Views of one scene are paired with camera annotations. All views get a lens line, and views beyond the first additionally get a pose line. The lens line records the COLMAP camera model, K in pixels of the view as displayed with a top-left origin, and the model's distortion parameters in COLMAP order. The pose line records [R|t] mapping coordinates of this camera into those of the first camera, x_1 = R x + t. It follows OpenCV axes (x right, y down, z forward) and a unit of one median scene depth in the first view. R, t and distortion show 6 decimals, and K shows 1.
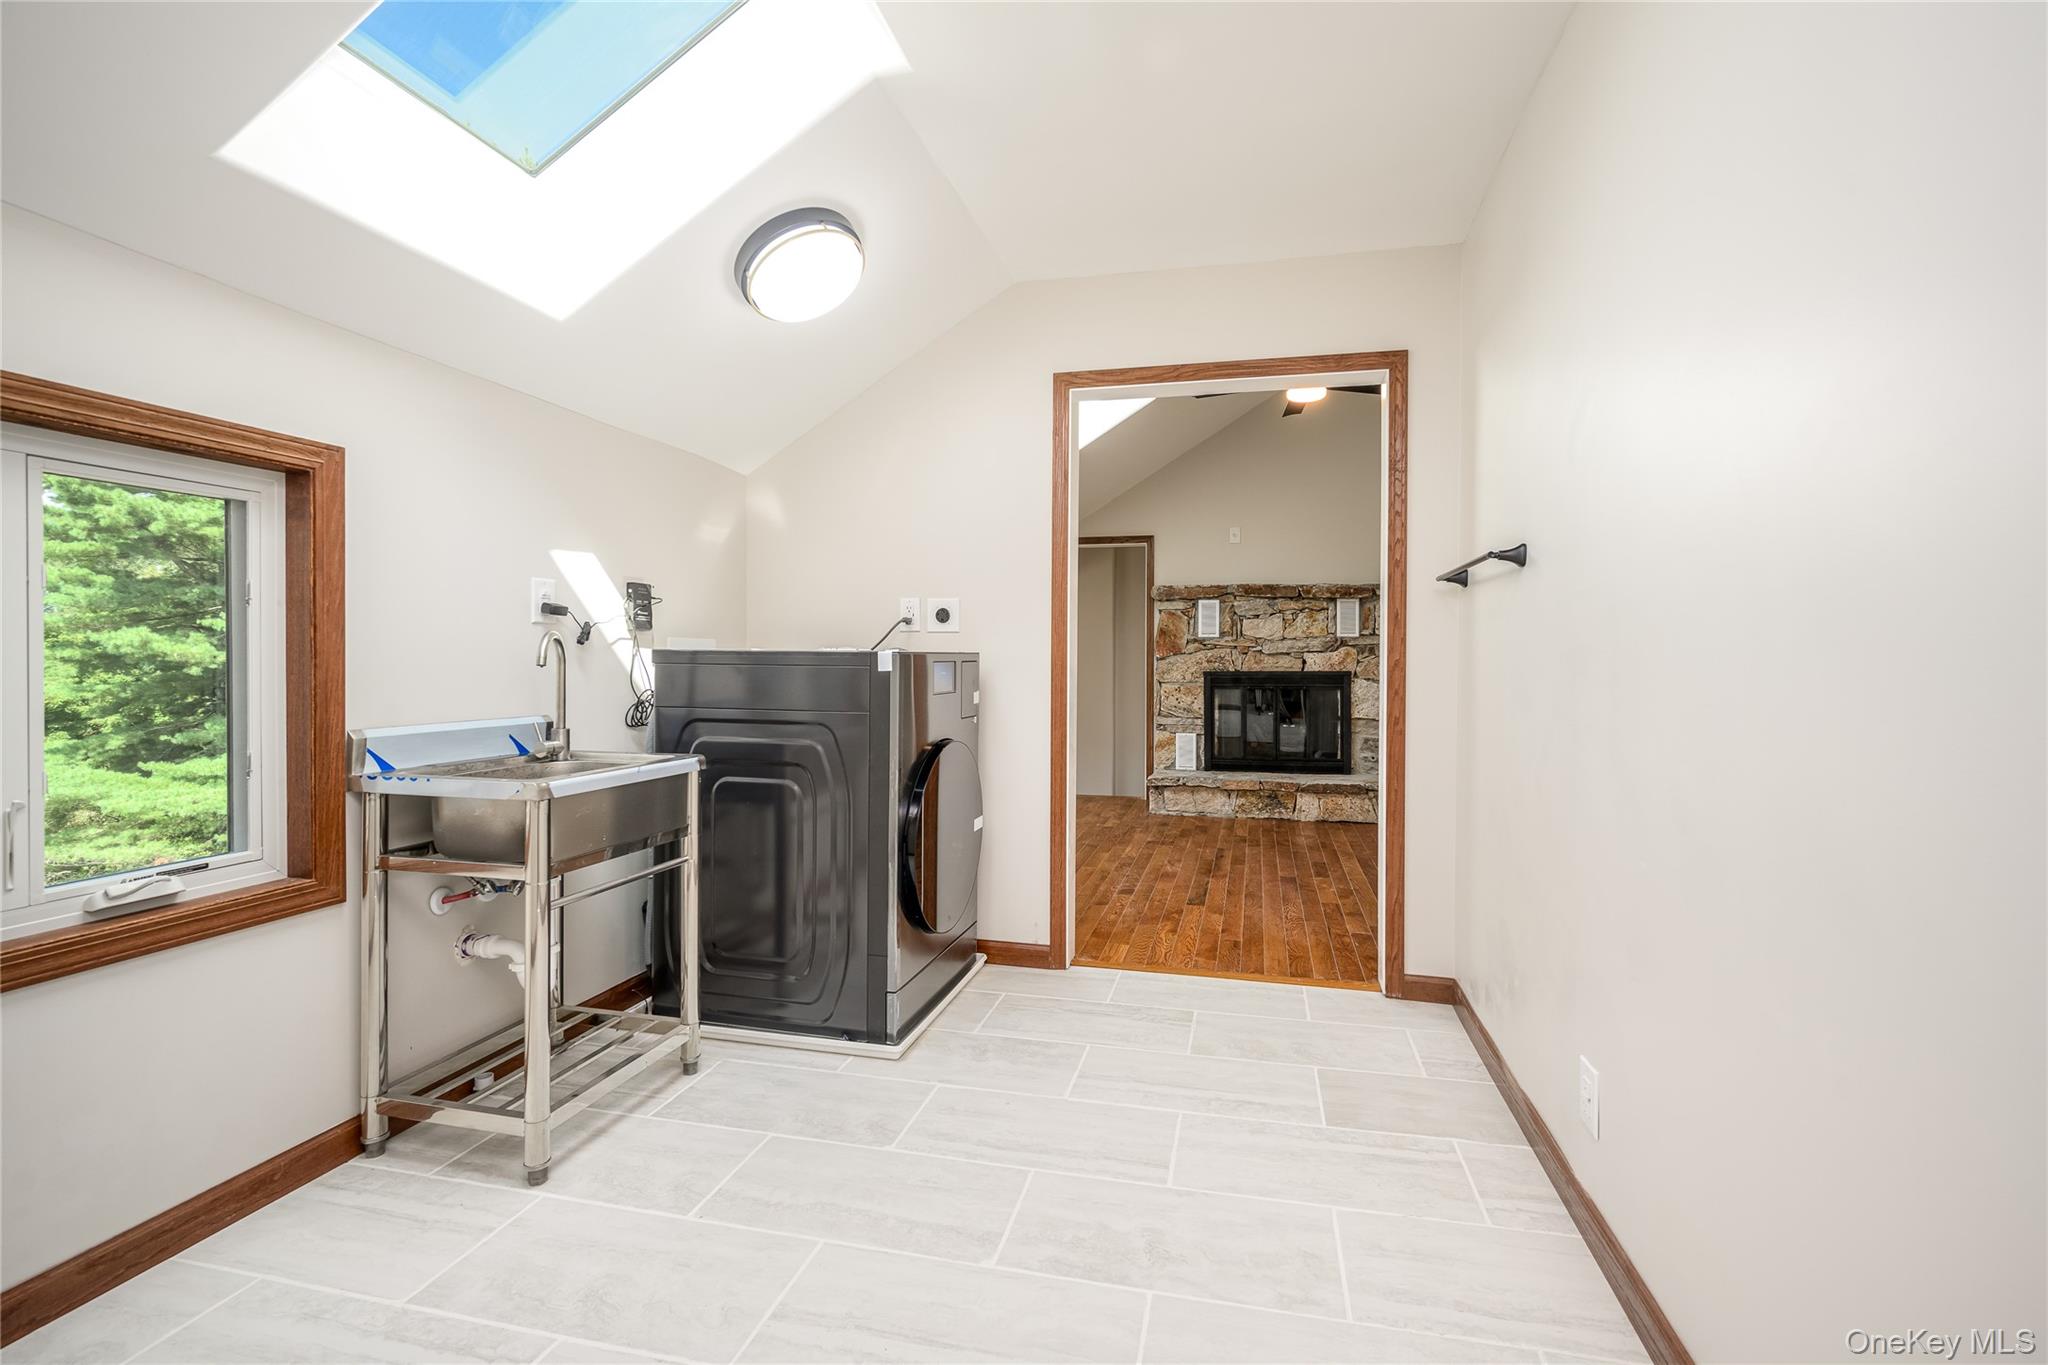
lens RADIAL K [[854.6, 0, 1030.2], [0, 854.6, 670.0], [0, 0, 1]] dist [-0.002420, -0.000653]
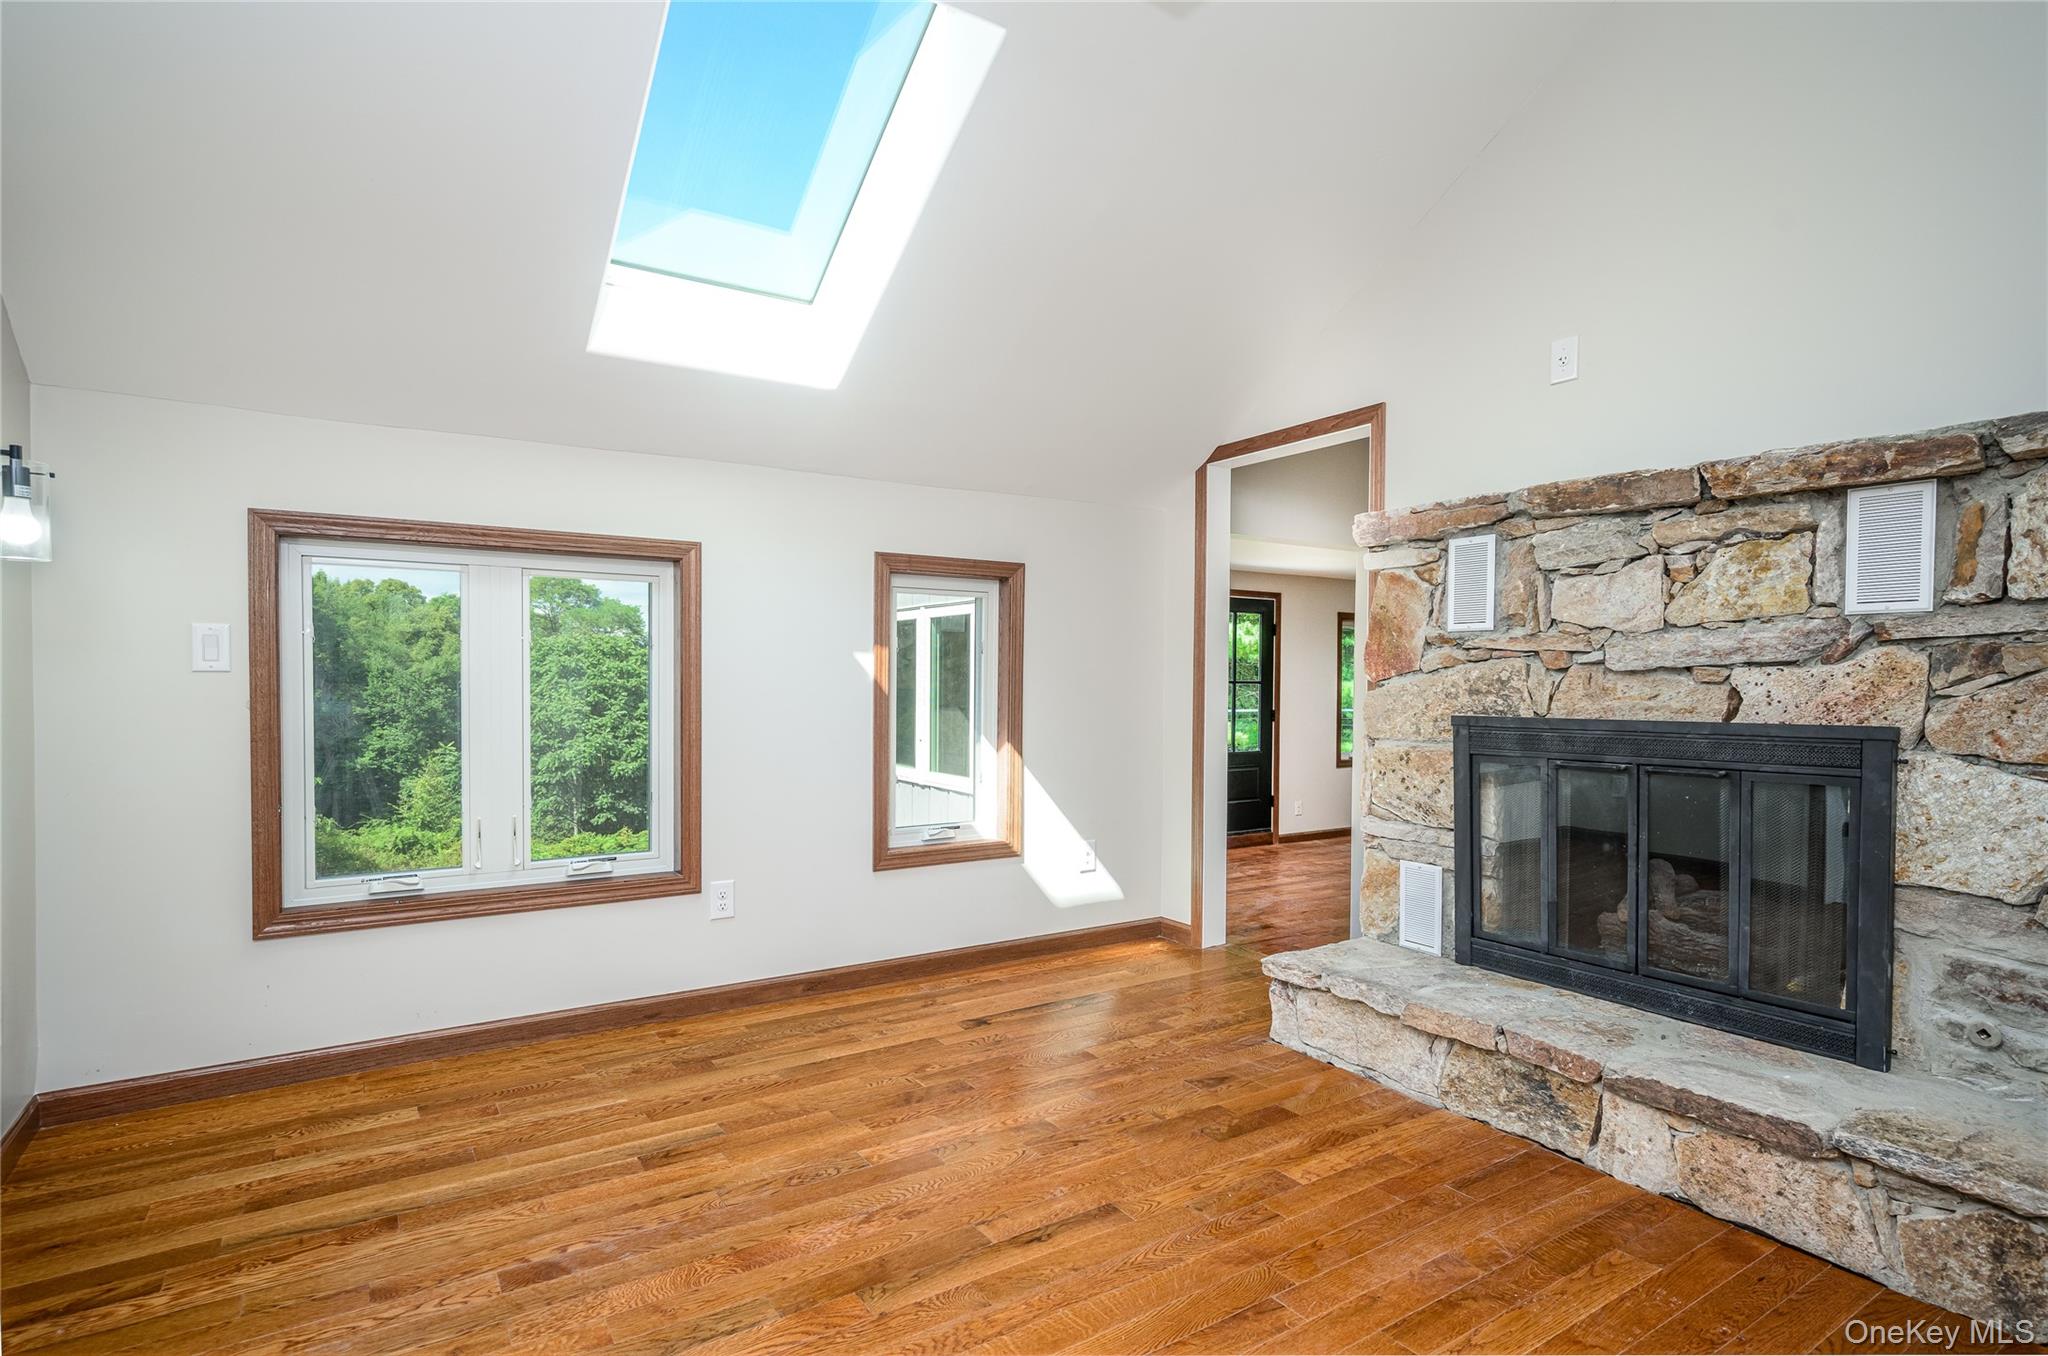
lens RADIAL K [[1018.0, 0, 1030.3], [0, 1018.0, 700.0], [0, 0, 1]] dist [-0.001009, -0.000493]
pose [[0.710532, 0.010510, -0.703586, 0.403710], [-0.000108, 0.999890, 0.014827, -0.013245], [0.703665, -0.010459, 0.710455, 0.525606]]
